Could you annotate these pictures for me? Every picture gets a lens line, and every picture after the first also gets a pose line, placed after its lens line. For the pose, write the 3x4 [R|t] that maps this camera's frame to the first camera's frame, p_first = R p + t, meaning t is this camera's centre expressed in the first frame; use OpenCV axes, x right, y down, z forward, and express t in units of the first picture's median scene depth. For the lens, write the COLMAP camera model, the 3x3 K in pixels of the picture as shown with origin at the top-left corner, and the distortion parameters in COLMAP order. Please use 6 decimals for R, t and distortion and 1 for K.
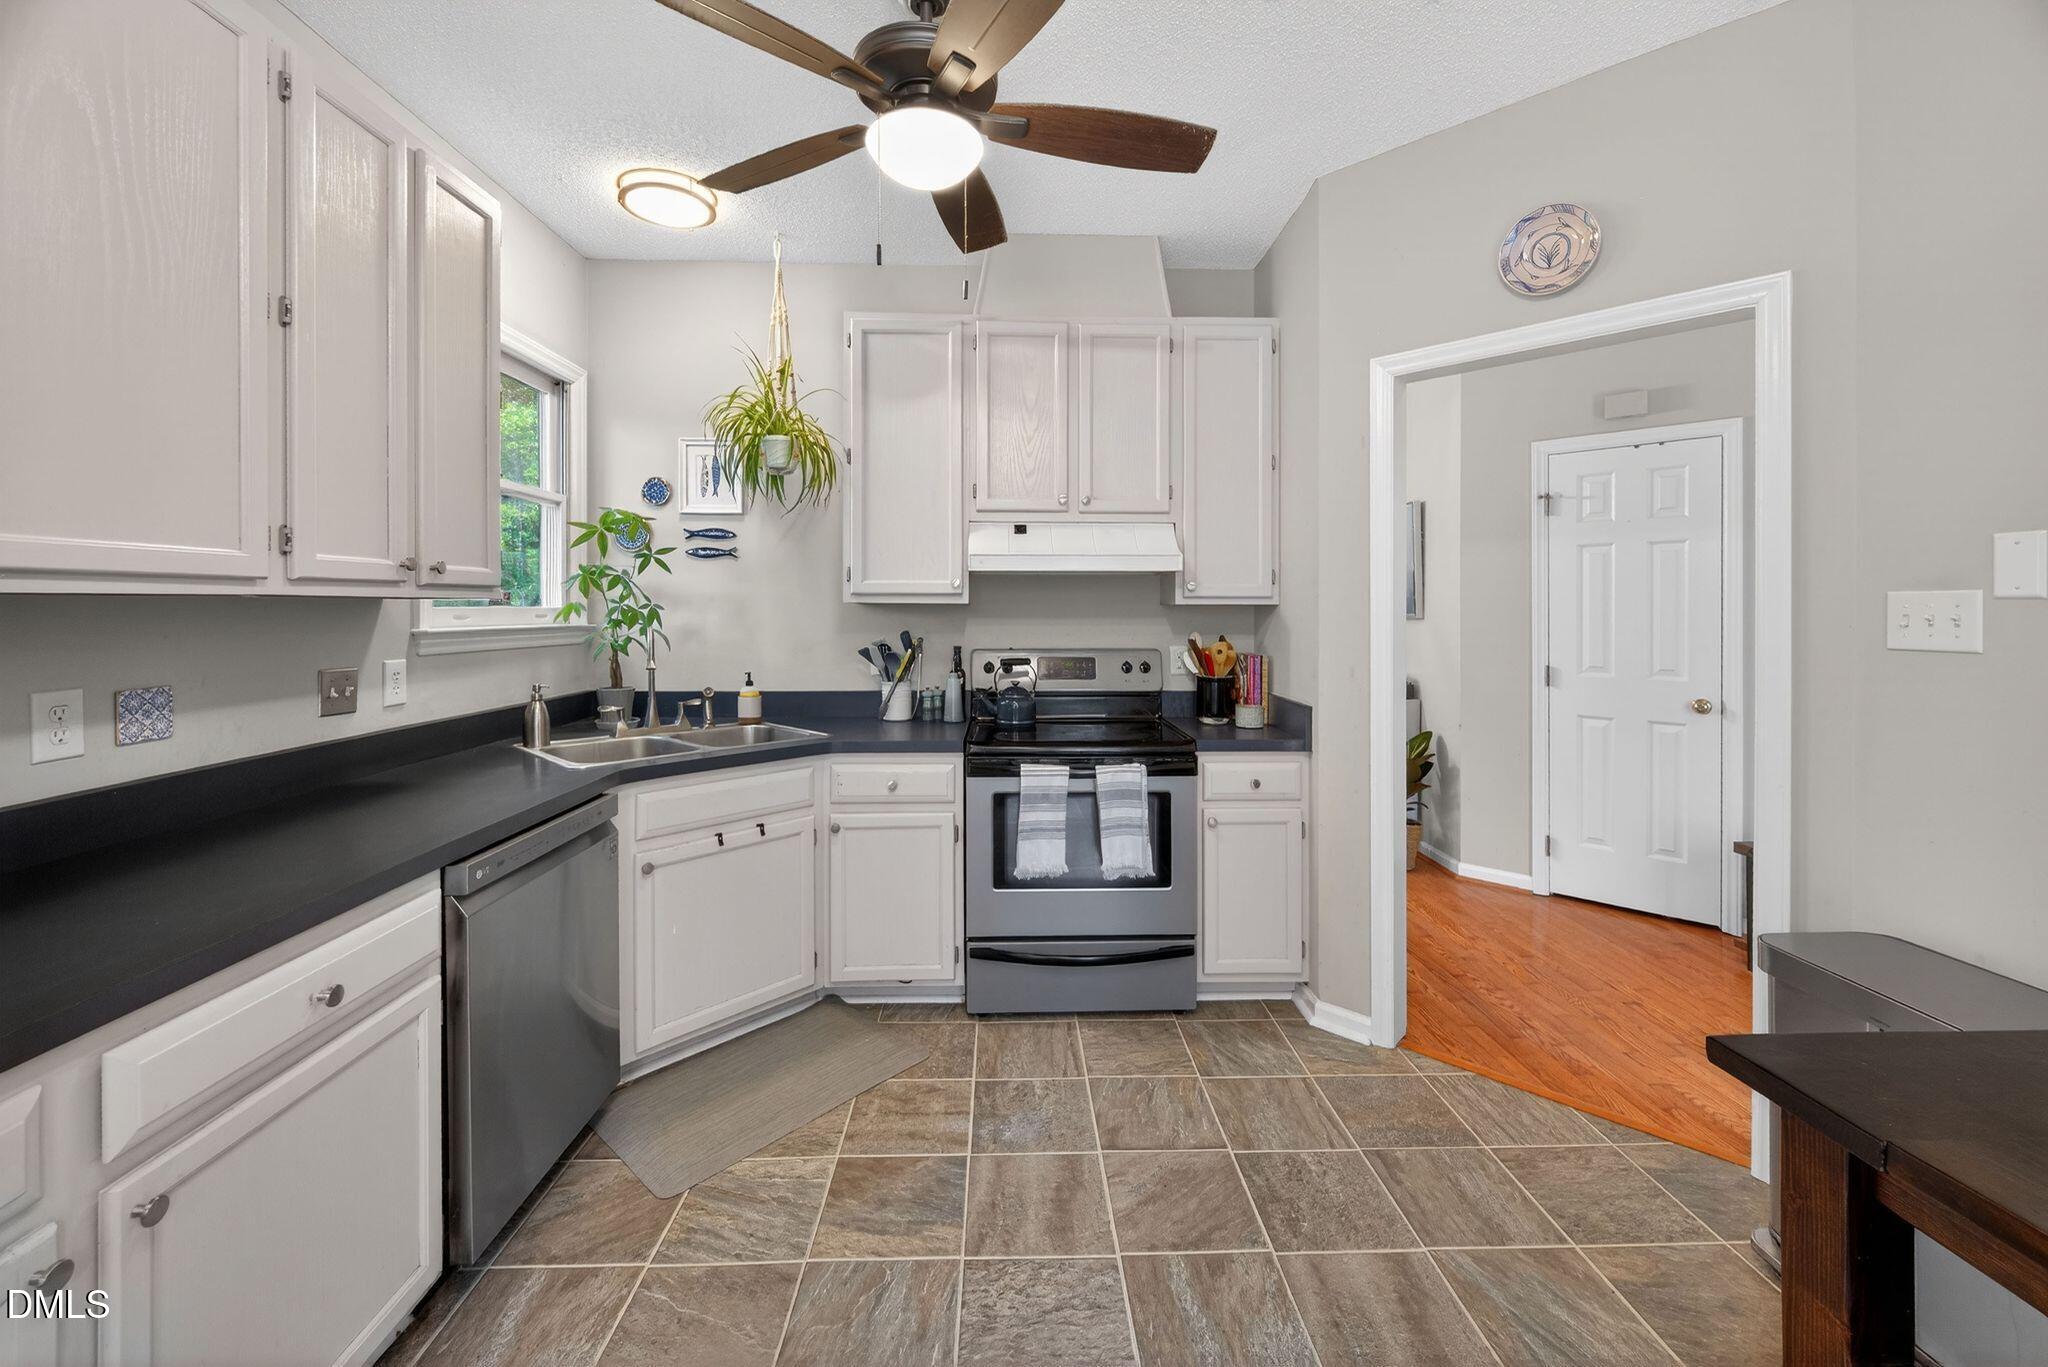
lens RADIAL K [[824.2, 0, 1028.4], [0, 824.2, 611.6], [0, 0, 1]] dist [0.001477, -0.001928]
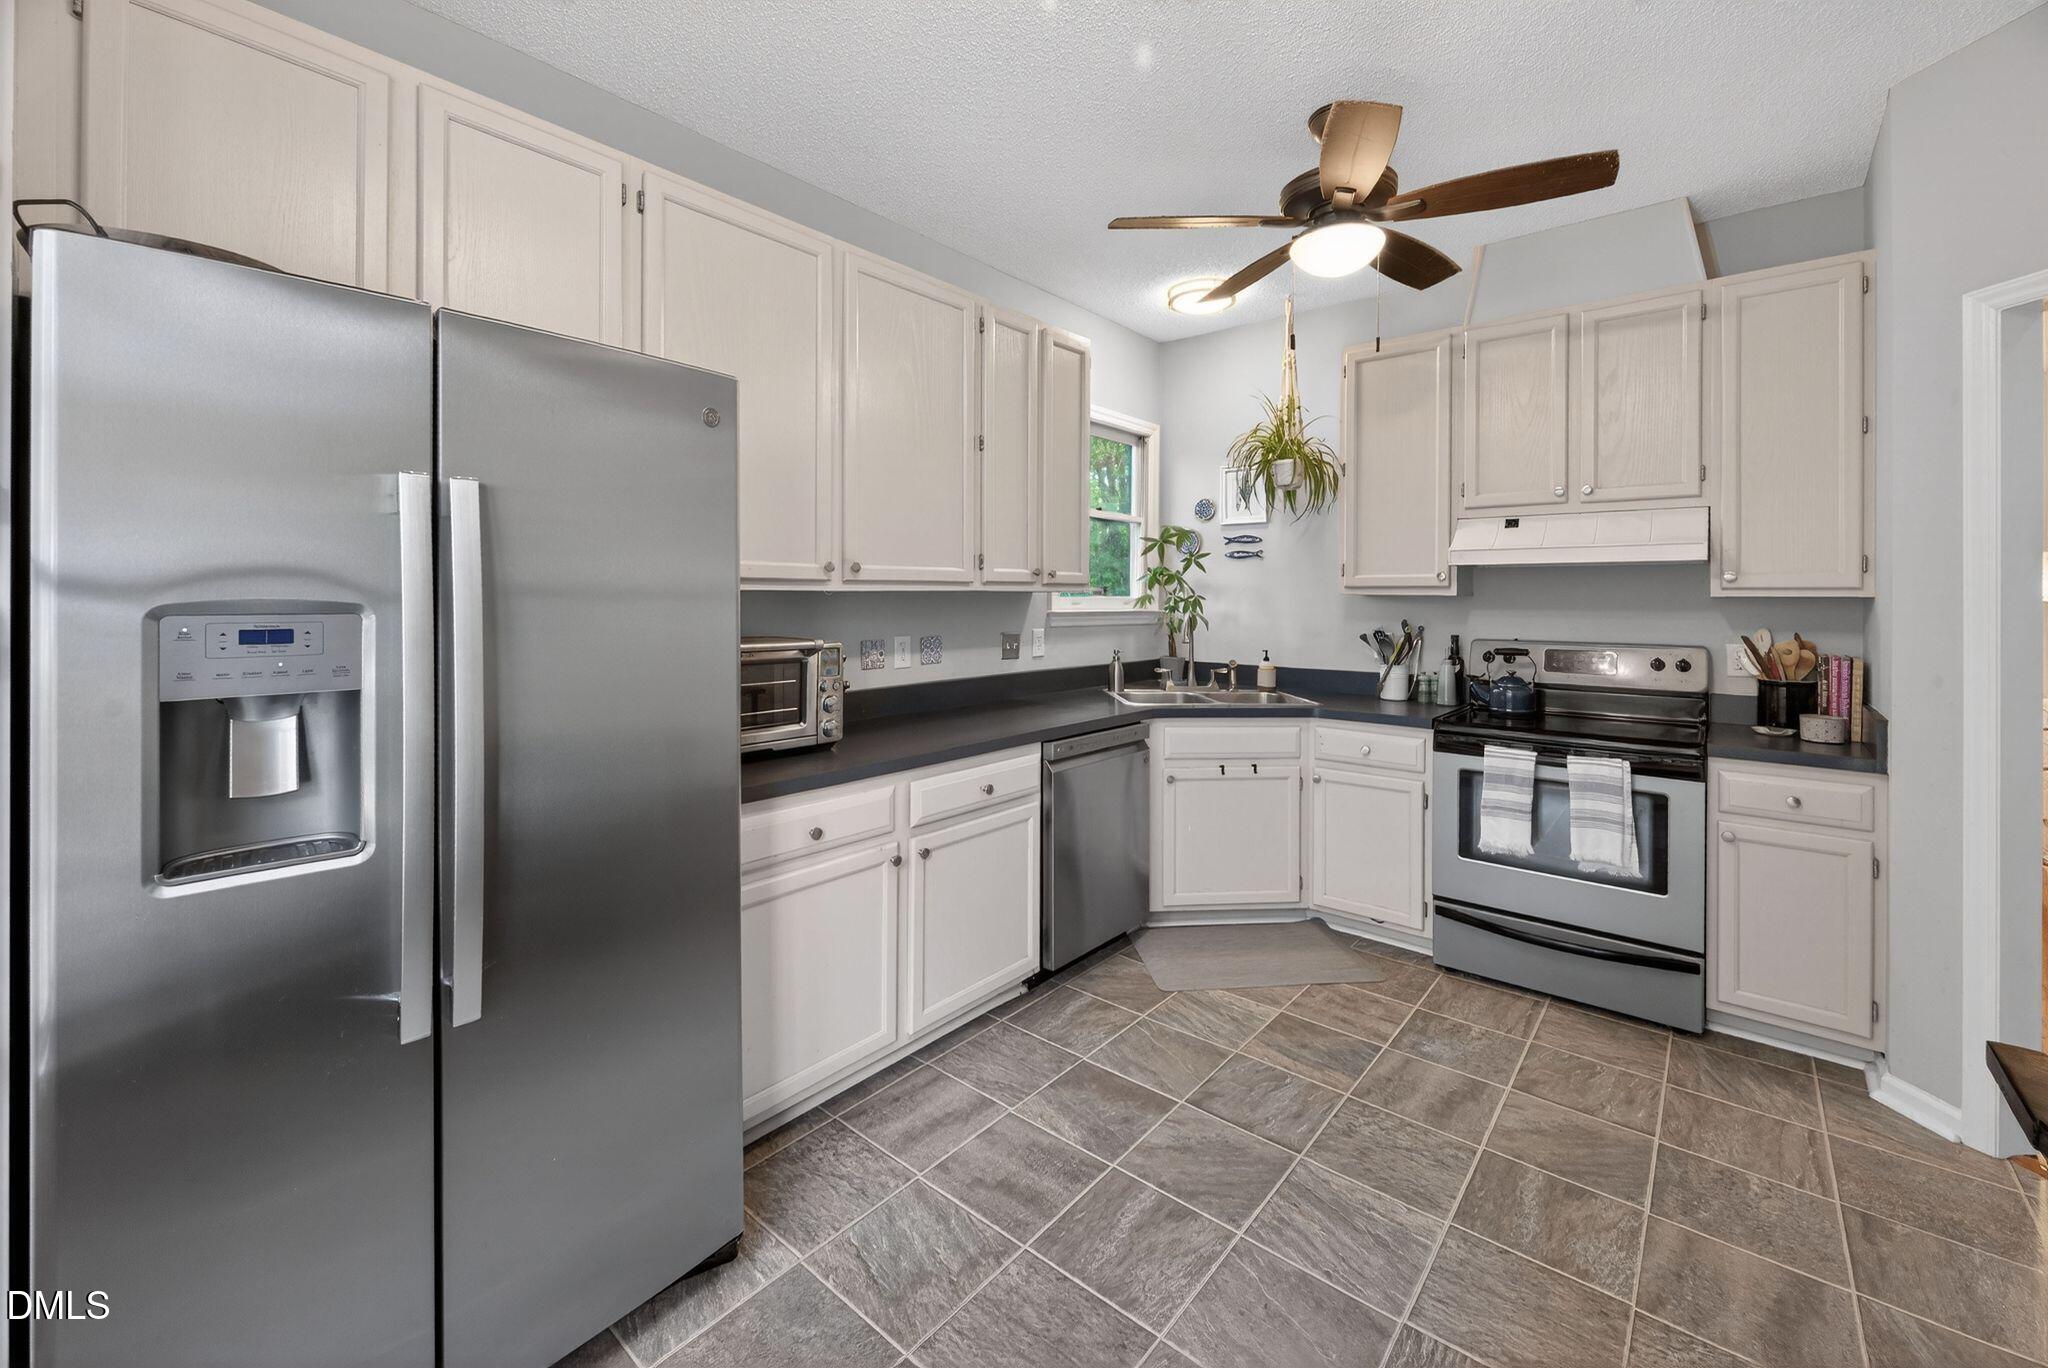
lens RADIAL K [[824.2, 0, 1020.9], [0, 824.2, 603.1], [0, 0, 1]] dist [0.001477, -0.001928]
pose [[0.741836, 0.007442, -0.670540, 0.270288], [-0.007726, 0.999967, 0.002551, 0.002392], [0.670536, 0.003289, 0.741869, -0.213471]]
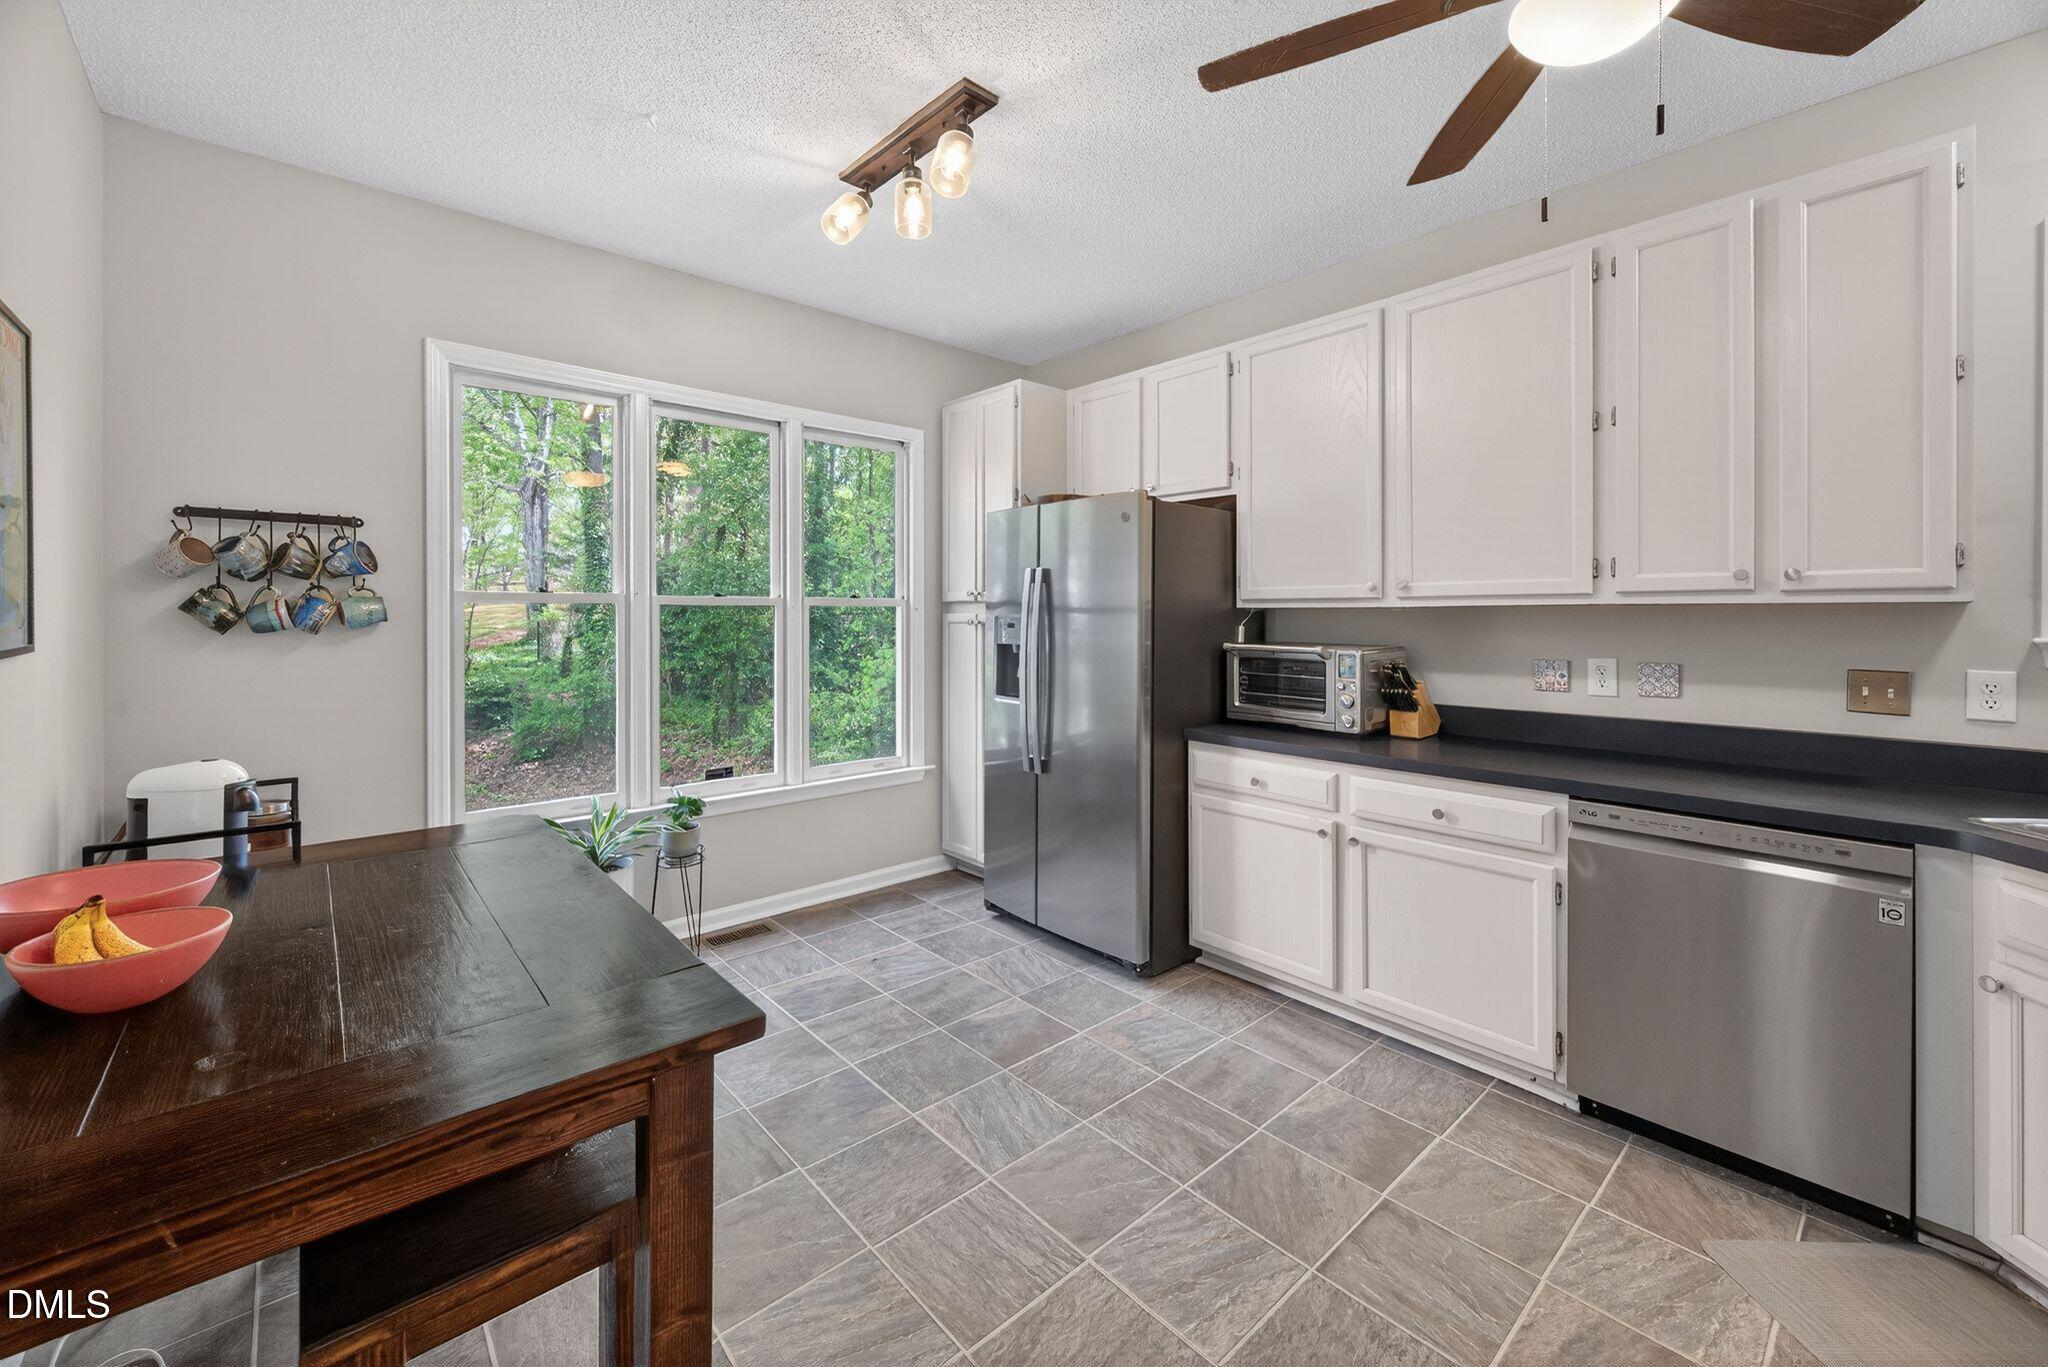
lens RADIAL K [[824.2, 0, 1018.4], [0, 824.2, 609.7], [0, 0, 1]] dist [0.001477, -0.001928]
pose [[-0.768758, -0.000497, -0.639540, 0.549884], [-0.003027, 0.999991, 0.002862, -0.006419], [0.639533, 0.004136, -0.768752, 0.888426]]
